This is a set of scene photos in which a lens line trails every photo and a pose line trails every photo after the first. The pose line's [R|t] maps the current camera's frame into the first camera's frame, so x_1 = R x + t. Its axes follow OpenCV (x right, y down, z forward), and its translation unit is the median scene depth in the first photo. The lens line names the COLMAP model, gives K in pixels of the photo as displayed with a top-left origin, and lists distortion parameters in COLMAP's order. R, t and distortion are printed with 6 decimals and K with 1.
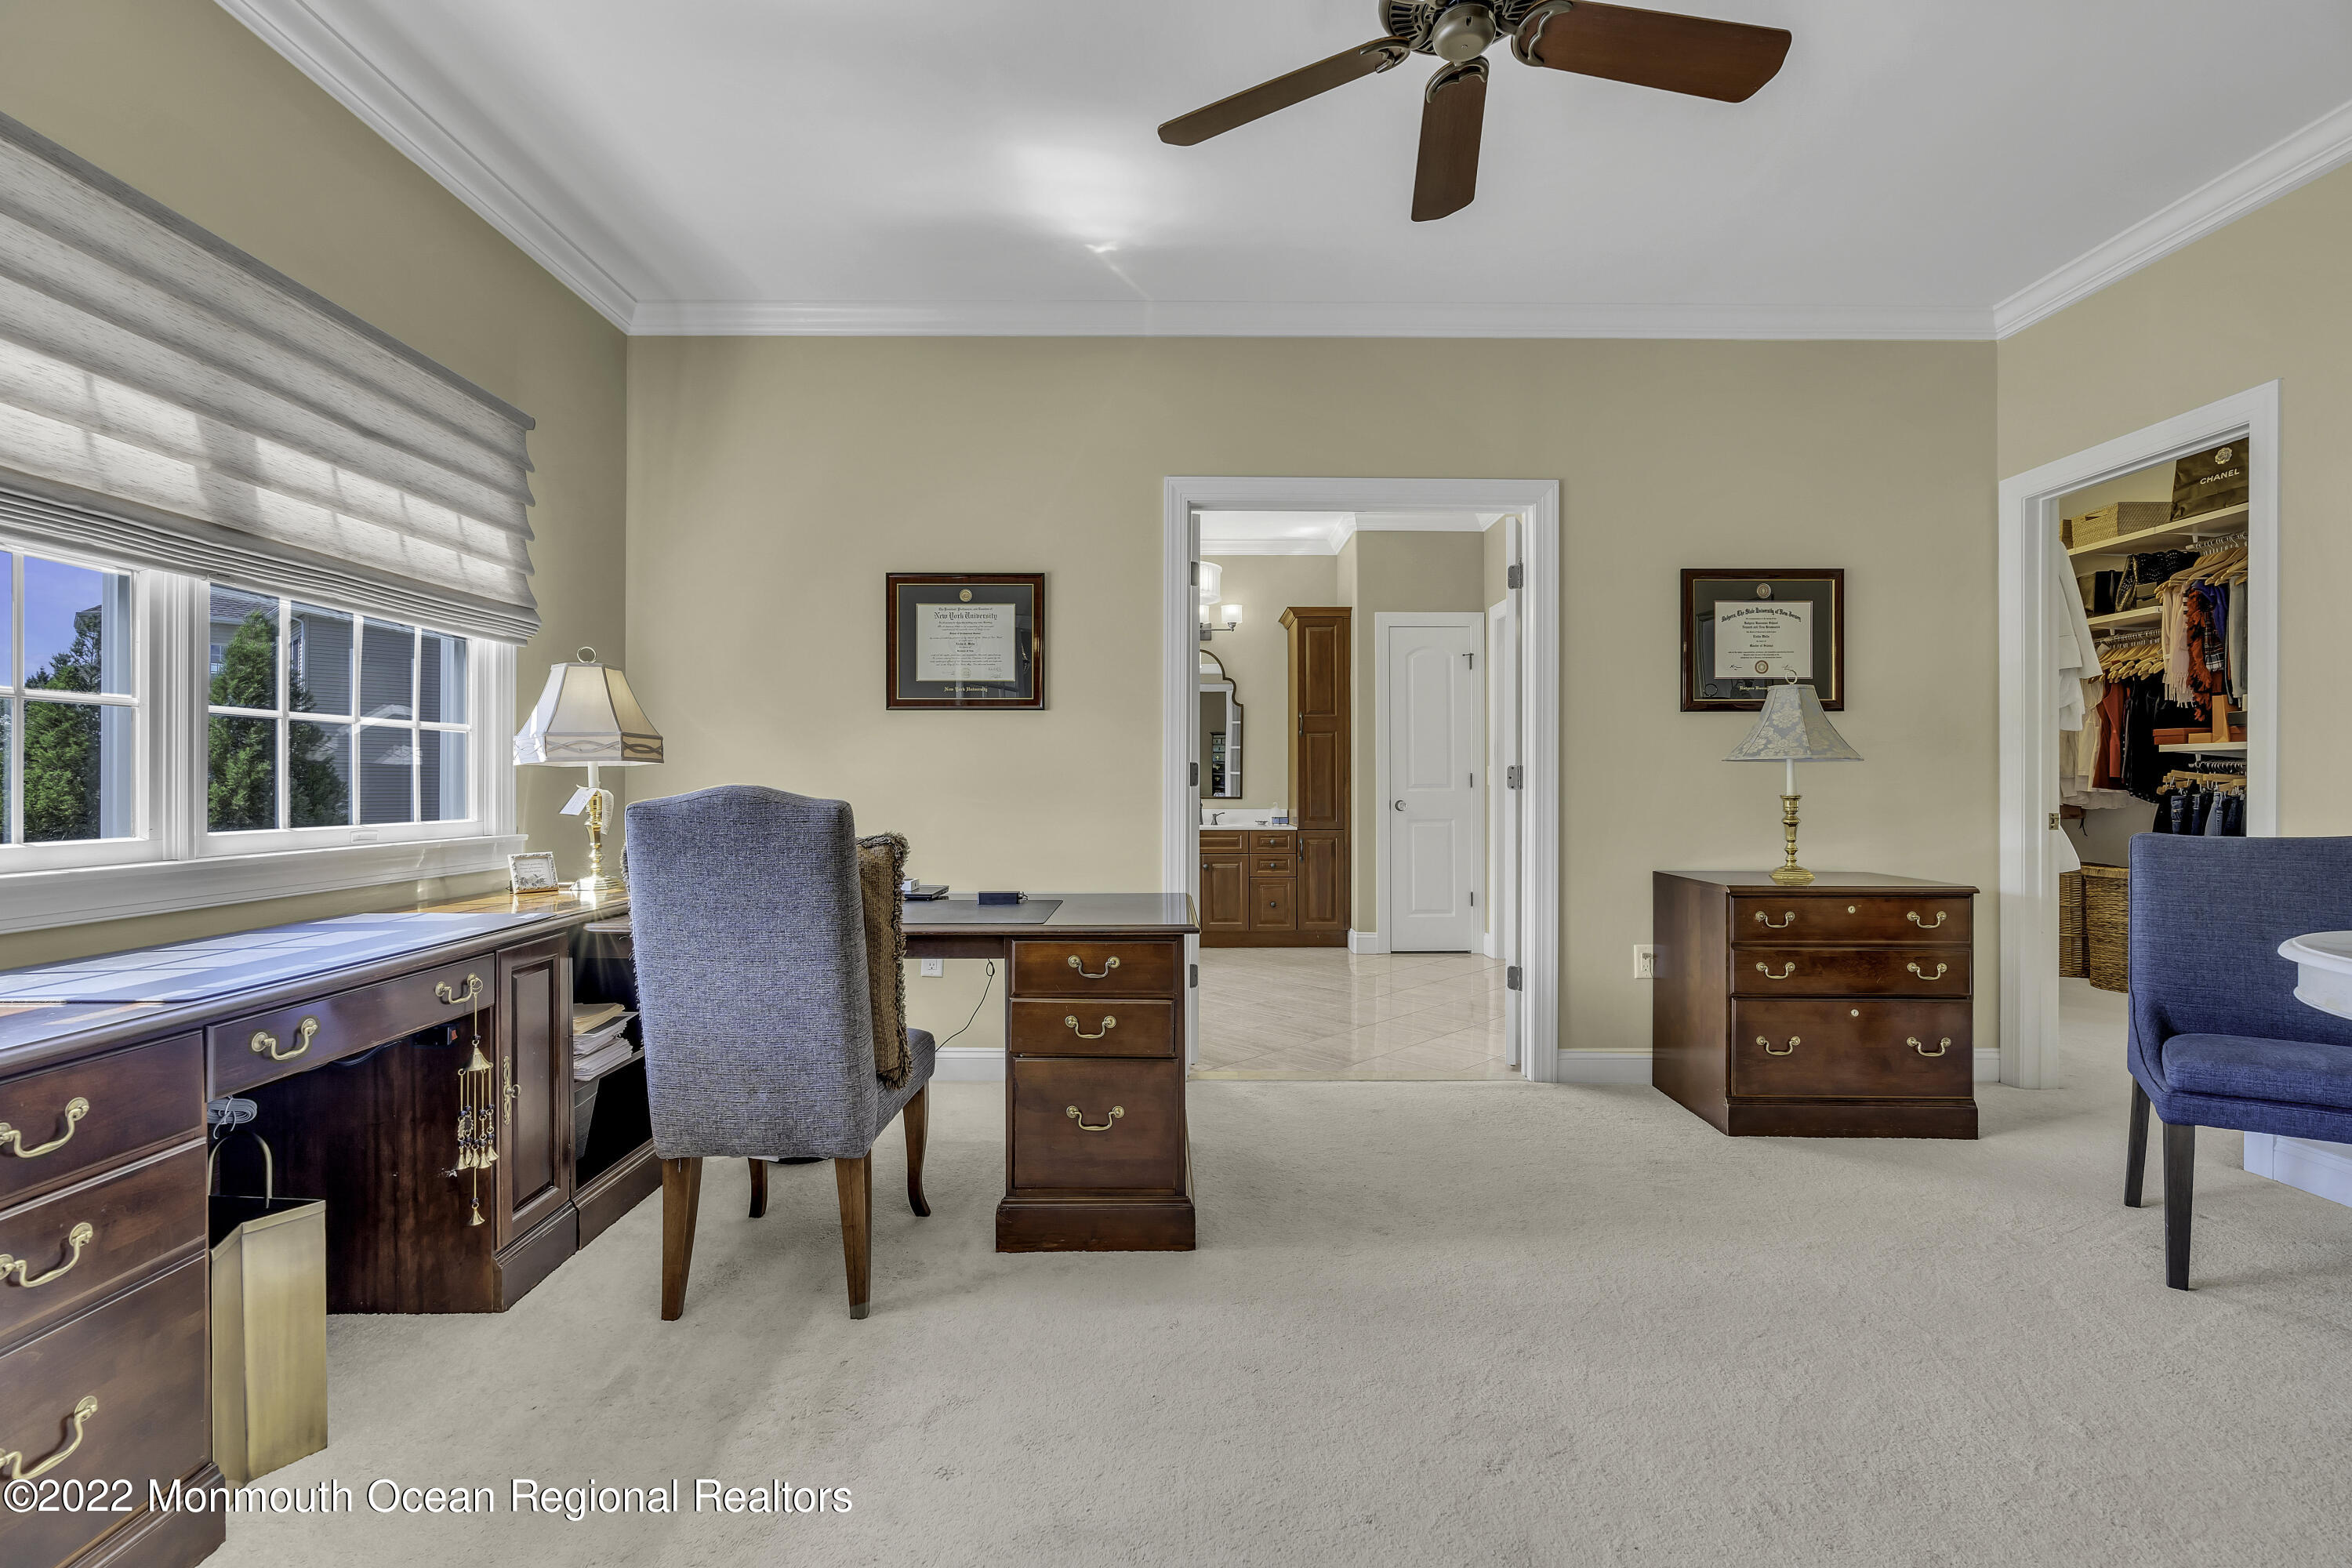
lens RADIAL K [[1079.4, 0, 1175.7], [0, 1079.4, 783.2], [0, 0, 1]] dist [-0.004408, 0.000018]
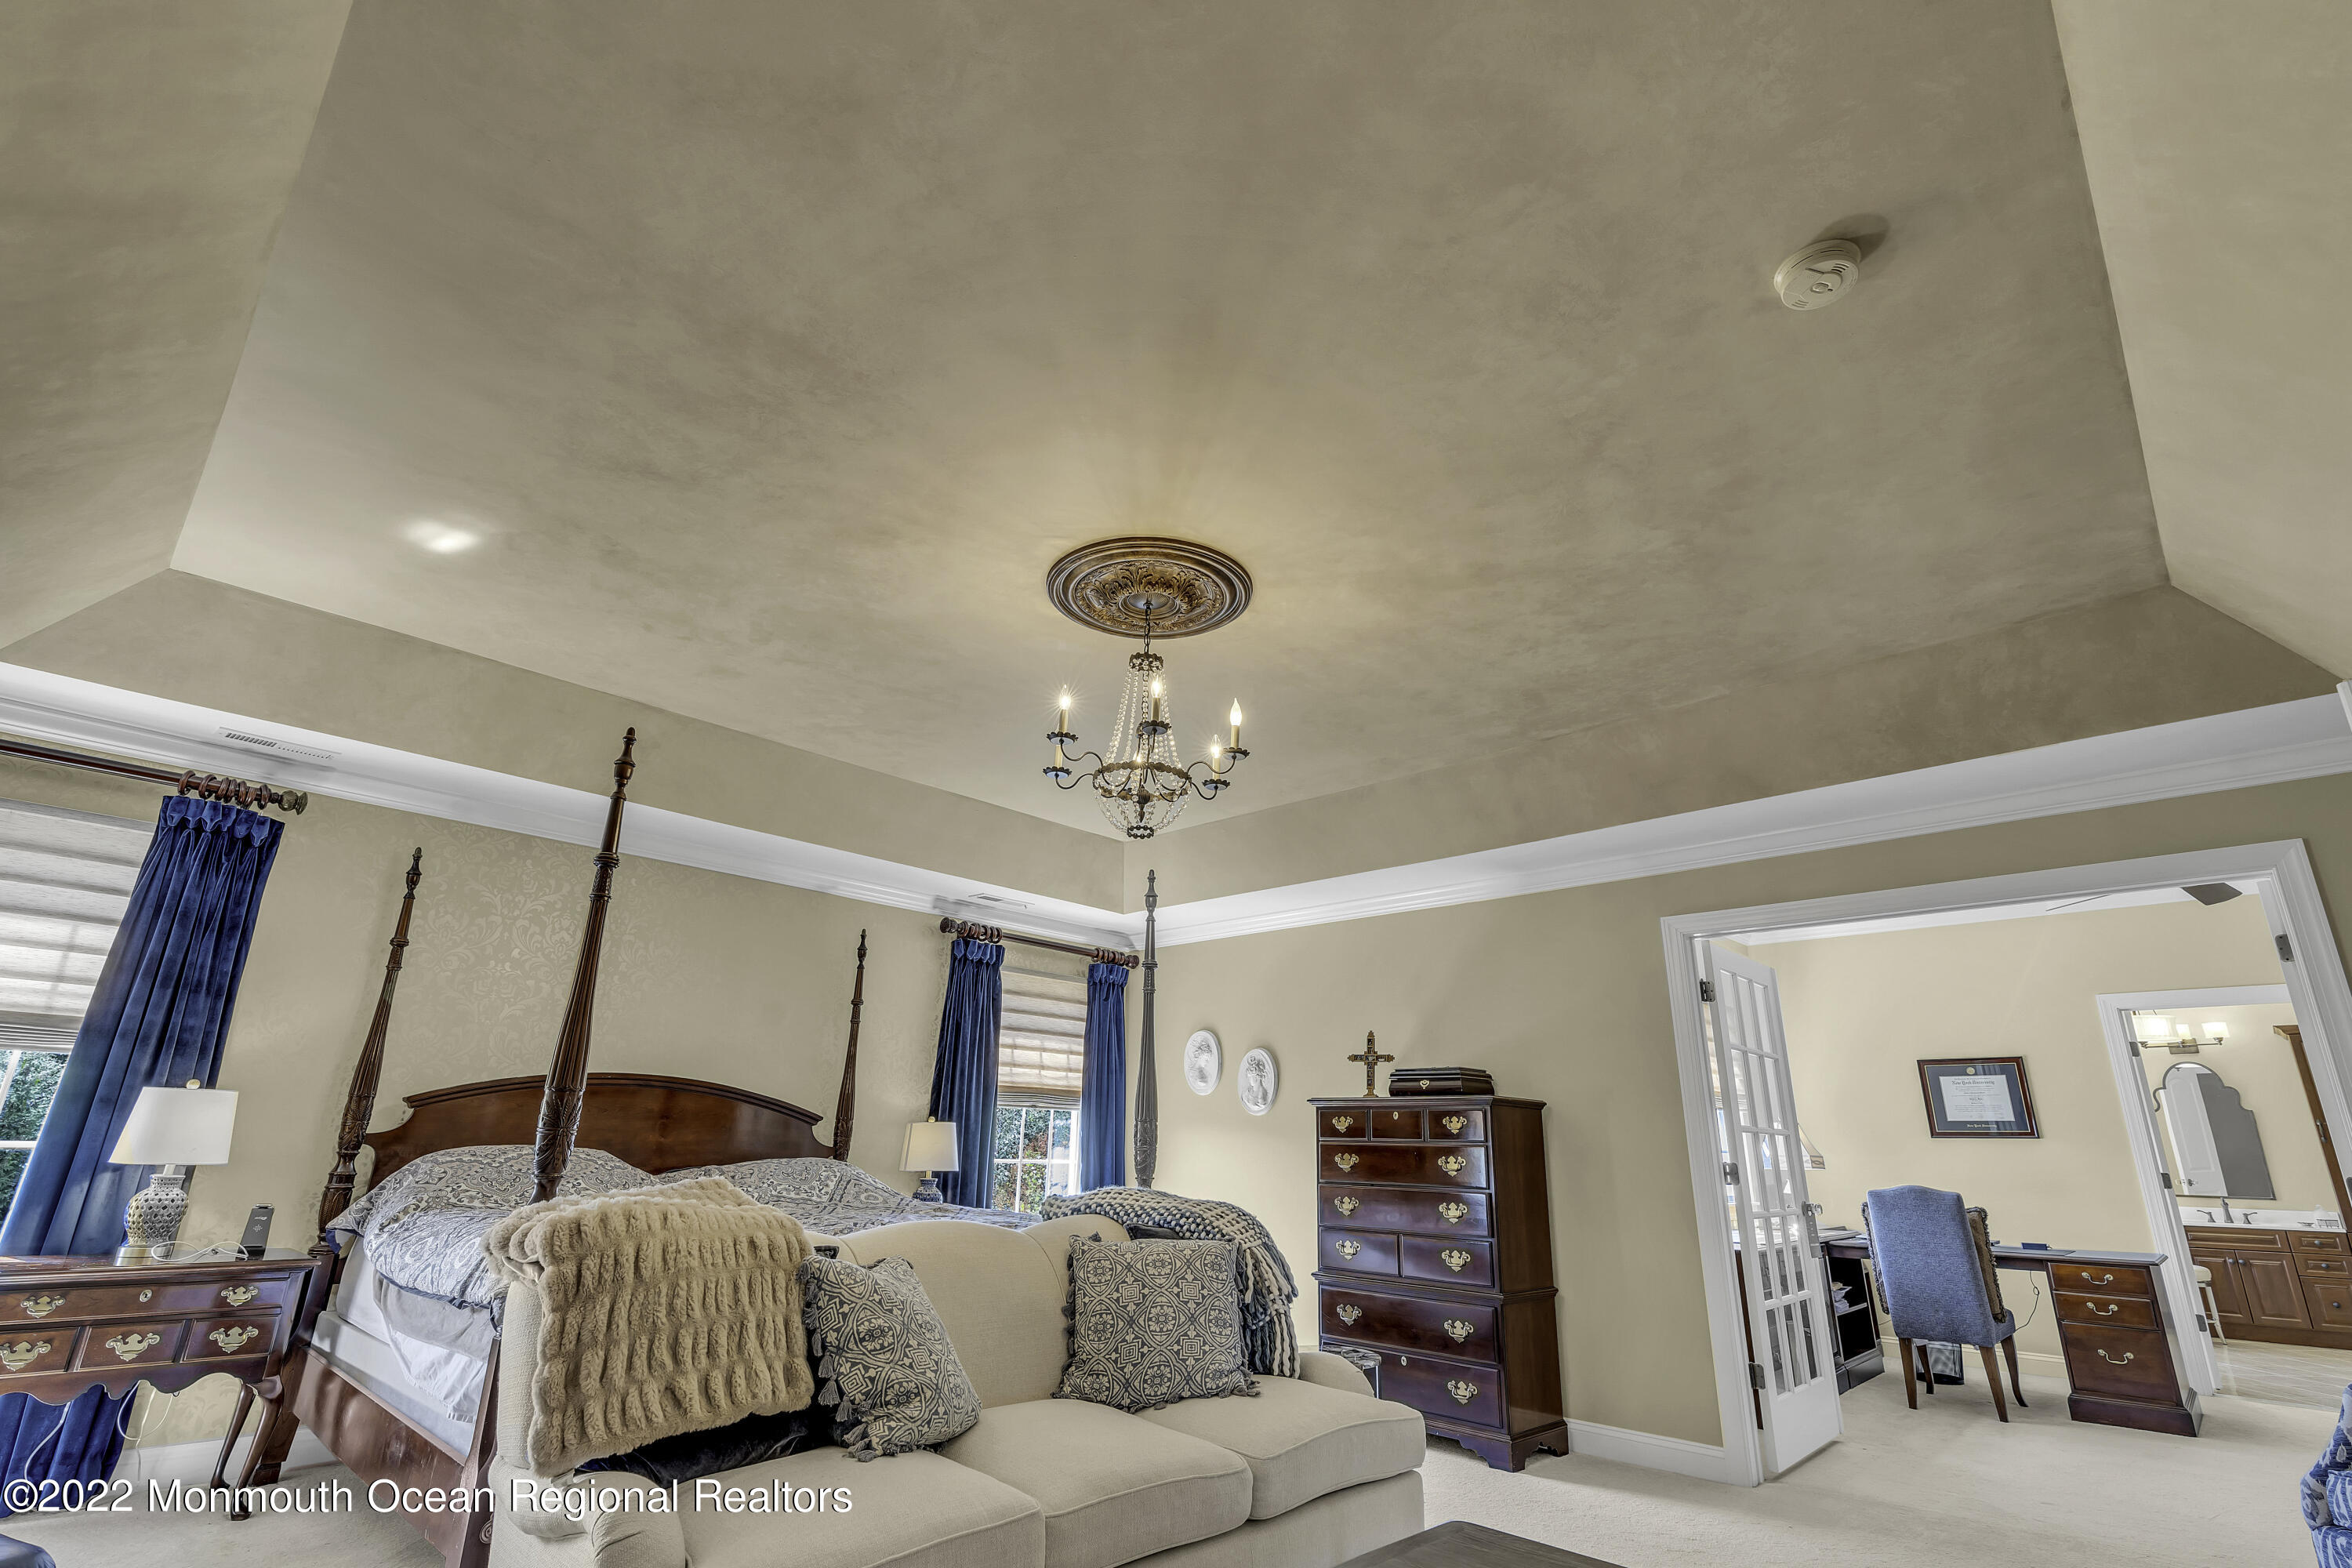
lens RADIAL K [[1079.4, 0, 1189.4], [0, 1079.4, 786.9], [0, 0, 1]] dist [-0.004408, 0.000018]
pose [[0.720401, -0.207019, -0.661940, 0.226656], [-0.020900, 0.947500, -0.319072, -0.035438], [0.693243, 0.243695, 0.678253, -1.833160]]
